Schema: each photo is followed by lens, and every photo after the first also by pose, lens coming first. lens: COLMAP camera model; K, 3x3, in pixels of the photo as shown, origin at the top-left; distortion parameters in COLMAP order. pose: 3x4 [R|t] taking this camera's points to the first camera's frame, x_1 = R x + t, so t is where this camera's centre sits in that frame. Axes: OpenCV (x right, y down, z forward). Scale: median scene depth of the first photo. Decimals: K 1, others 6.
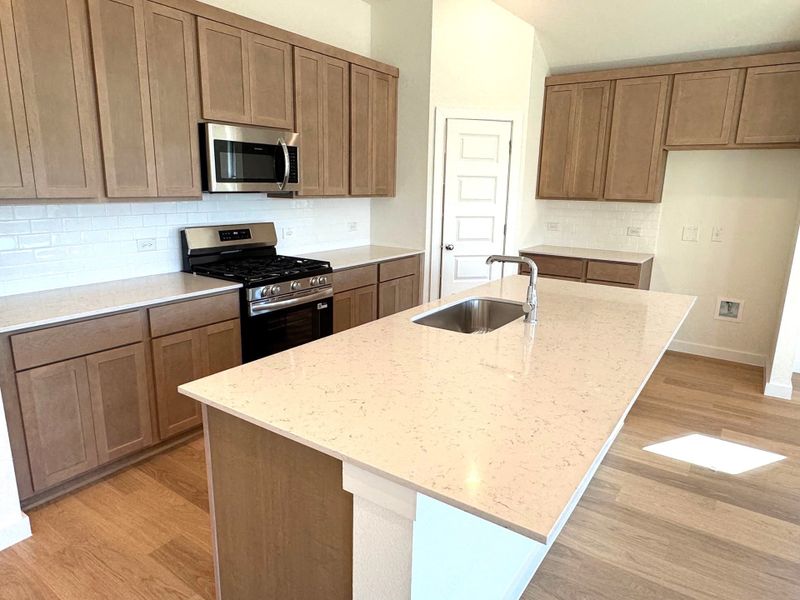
lens RADIAL K [[515.8, 0, 393.2], [0, 515.8, 302.2], [0, 0, 1]] dist [-0.002177, 0.006919]
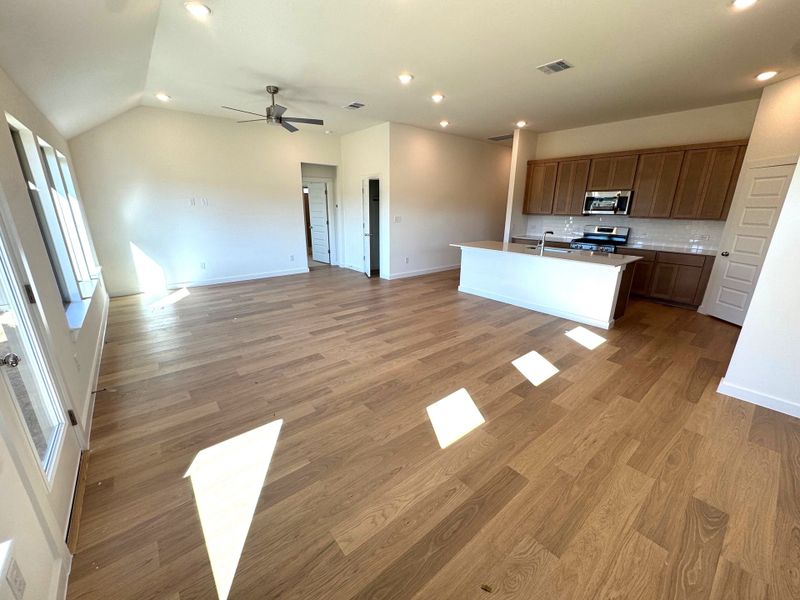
lens RADIAL K [[317.2, 0, 403.2], [0, 317.2, 300.3], [0, 0, 1]] dist [0.001973, -0.000618]
pose [[-0.254480, 0.253008, -0.933395, 1.688945], [-0.234684, 0.920163, 0.313406, -0.067787], [0.938170, 0.298809, -0.174786, 0.409321]]
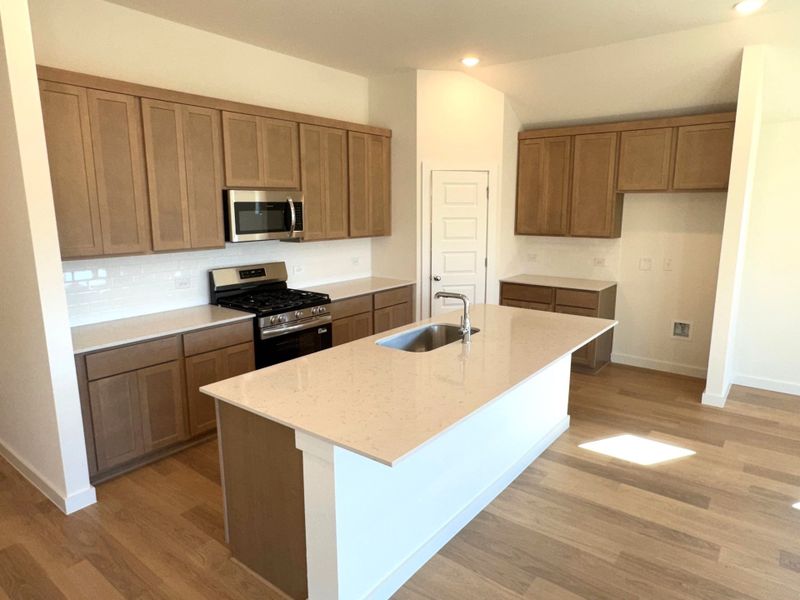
lens RADIAL K [[515.8, 0, 401.4], [0, 515.8, 297.9], [0, 0, 1]] dist [-0.002177, 0.006919]
pose [[0.998763, -0.011688, -0.048329, 0.112106], [0.009369, 0.998807, -0.047922, -0.009666], [0.048832, 0.047410, 0.997681, -0.220642]]
